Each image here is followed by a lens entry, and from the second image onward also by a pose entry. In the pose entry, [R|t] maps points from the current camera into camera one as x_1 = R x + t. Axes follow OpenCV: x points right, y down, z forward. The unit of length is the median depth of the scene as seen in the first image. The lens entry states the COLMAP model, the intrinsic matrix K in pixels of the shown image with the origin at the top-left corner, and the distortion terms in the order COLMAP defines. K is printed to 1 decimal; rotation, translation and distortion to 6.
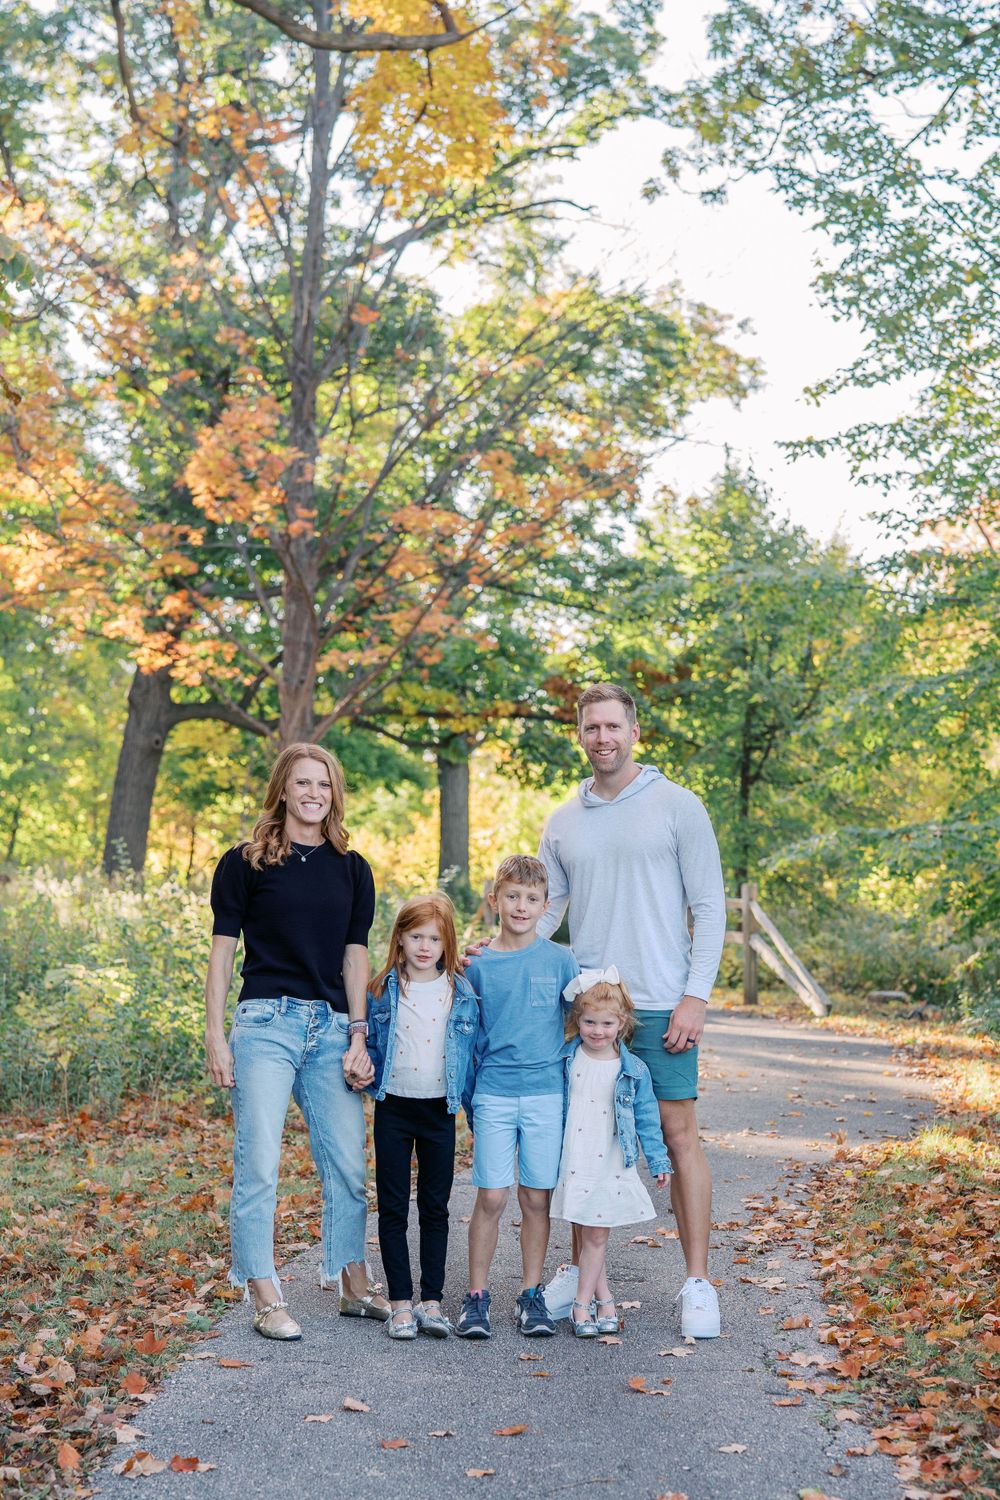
lens RADIAL K [[2628.0, 0, 525.4], [0, 2628.0, 873.0], [0, 0, 1]] dist [-0.007558, 0.005693]
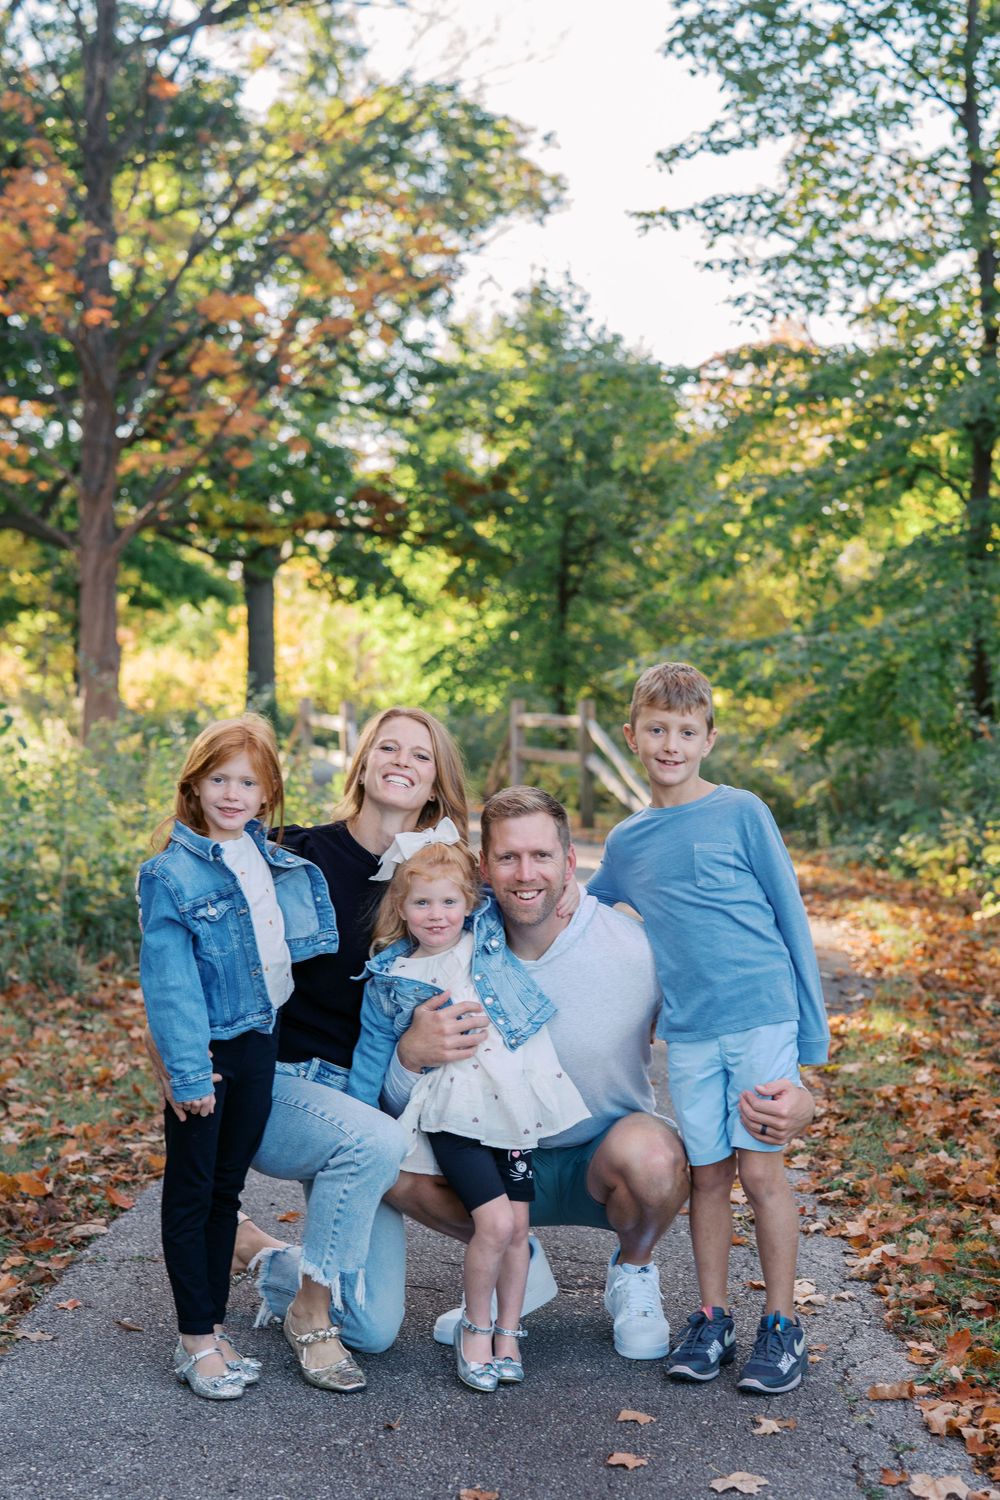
lens RADIAL K [[2468.4, 0, 585.4], [0, 2468.4, 884.2], [0, 0, 1]] dist [-0.032603, 0.247378]
pose [[0.994467, -0.009167, 0.104652, -0.006721], [0.000971, 0.996945, 0.078103, 0.000531], [-0.105048, -0.077570, 0.991437, 0.098353]]
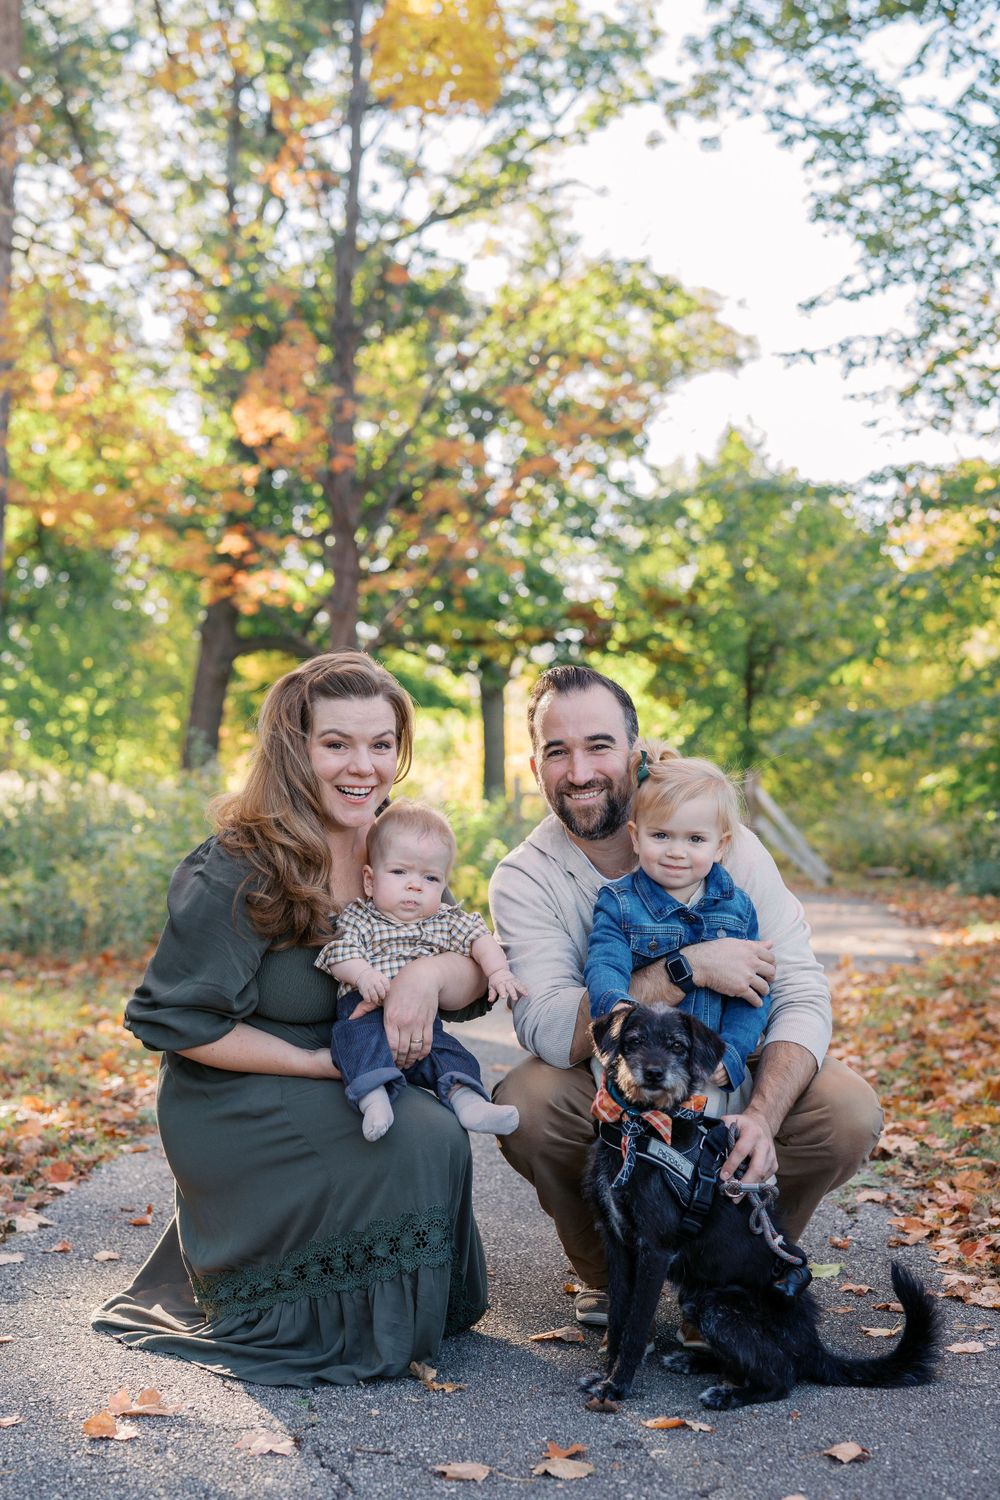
lens RADIAL K [[2248.8, 0, 472.1], [0, 2248.8, 820.2], [0, 0, 1]] dist [-0.003126, 0.078712]
pose [[0.999034, -0.017302, -0.040394, 0.004694], [0.017504, 0.999836, 0.004659, 0.014960], [0.040307, -0.005362, 0.999173, 0.050117]]
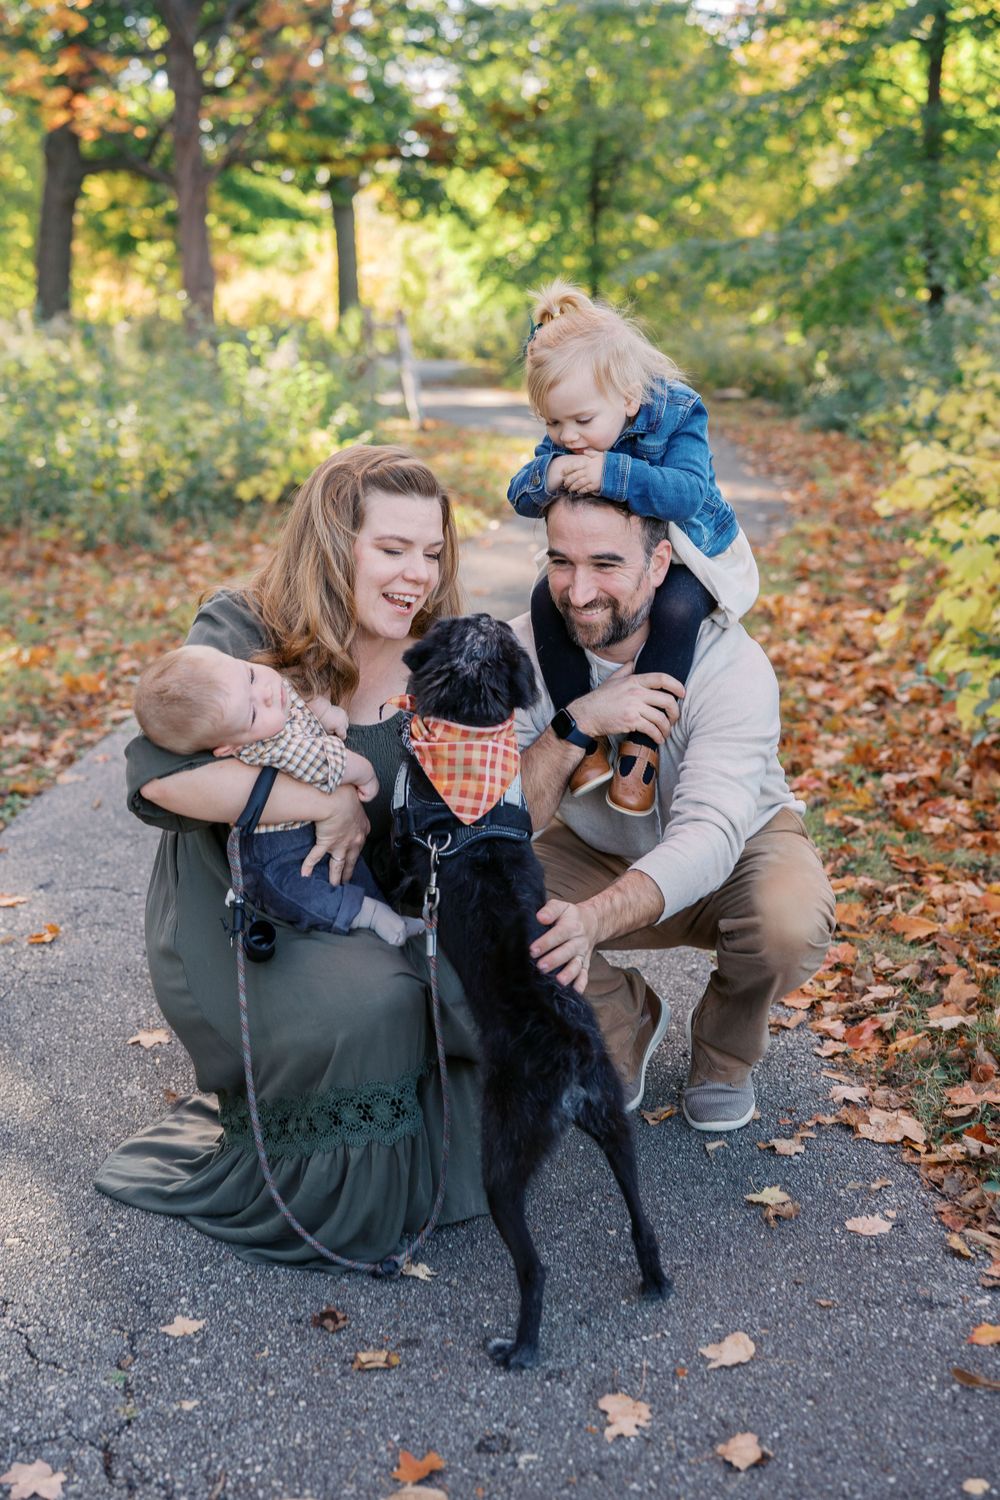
lens RADIAL K [[2122.5, 0, 500.0], [0, 2122.5, 750.0], [0, 0, 1]] dist [-0.013050, 0.118224]
pose [[0.998339, -0.049996, 0.028619, 0.006197], [0.042982, 0.977233, 0.207770, 0.001731], [-0.038355, -0.206195, 0.977759, 0.073255]]
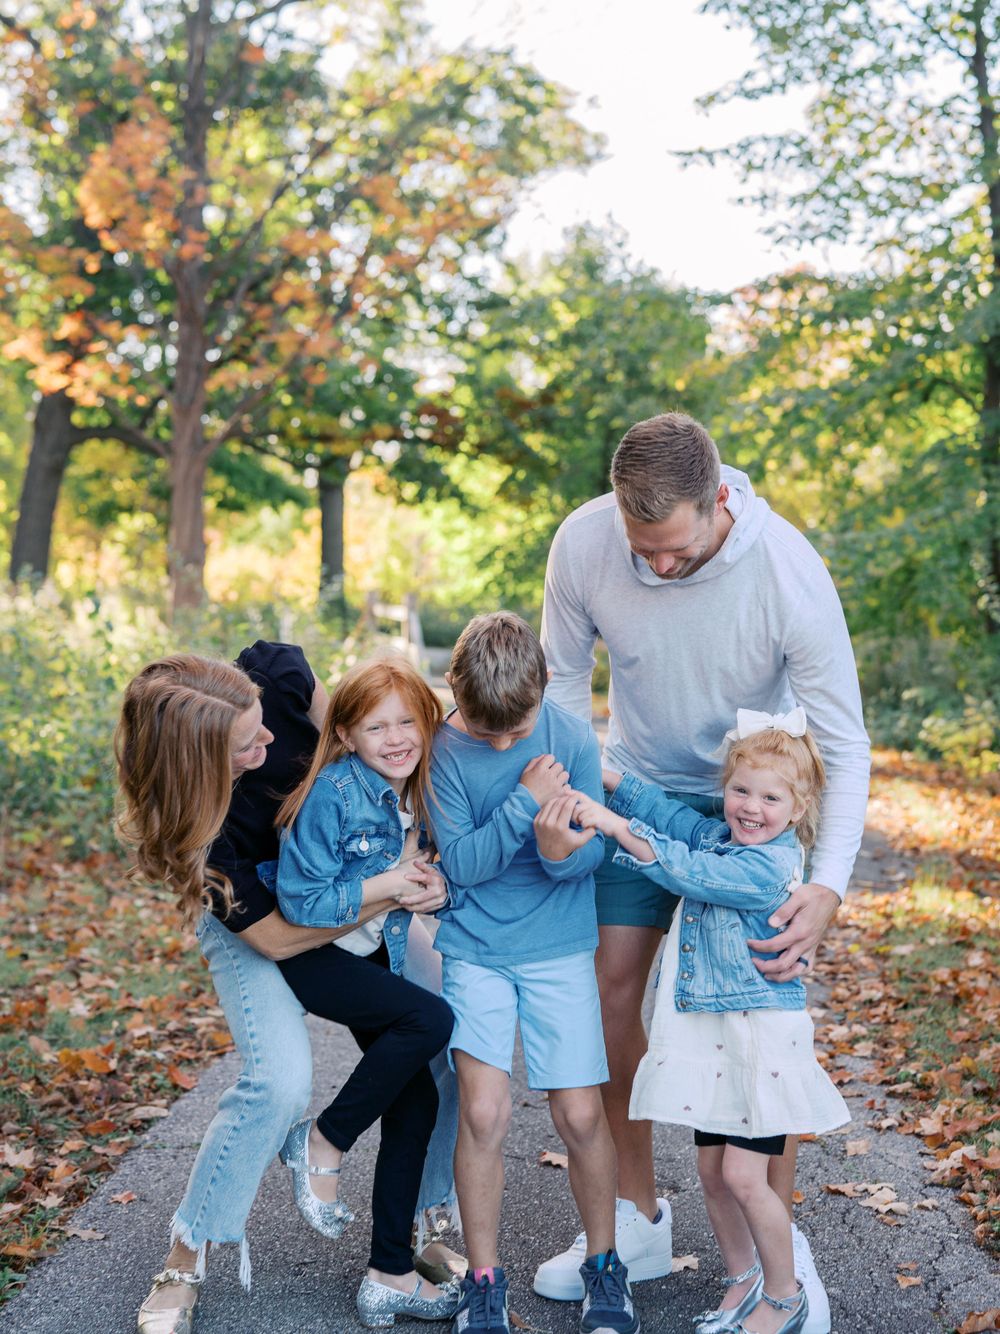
lens RADIAL K [[2202.8, 0, 483.0], [0, 2202.8, 557.0], [0, 0, 1]] dist [-0.002586, 0.095233]
pose [[0.999050, 0.004531, 0.043337, -0.007112], [-0.003936, 0.999897, -0.013806, 0.001591], [-0.043395, 0.013622, 0.998965, 0.117499]]
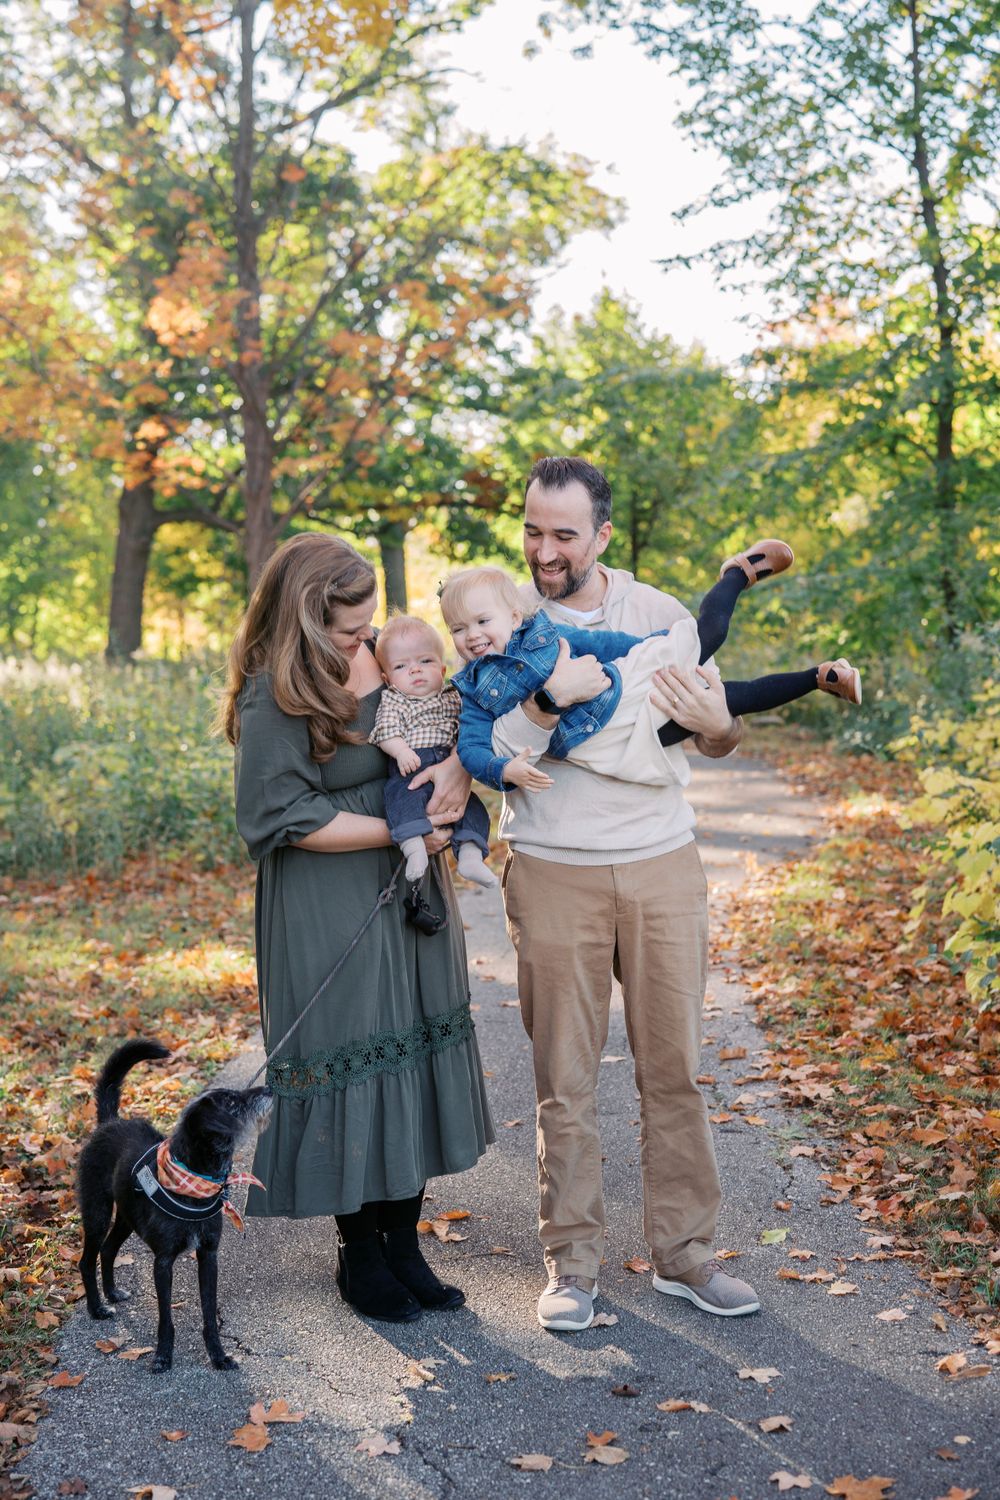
lens RADIAL K [[2122.5, 0, 500.0], [0, 2122.5, 750.0], [0, 0, 1]] dist [-0.013050, 0.118224]
pose [[0.998034, -0.060120, 0.017694, -0.000945], [0.059019, 0.996615, 0.057237, -0.002527], [-0.021075, -0.056081, 0.998204, 0.029251]]
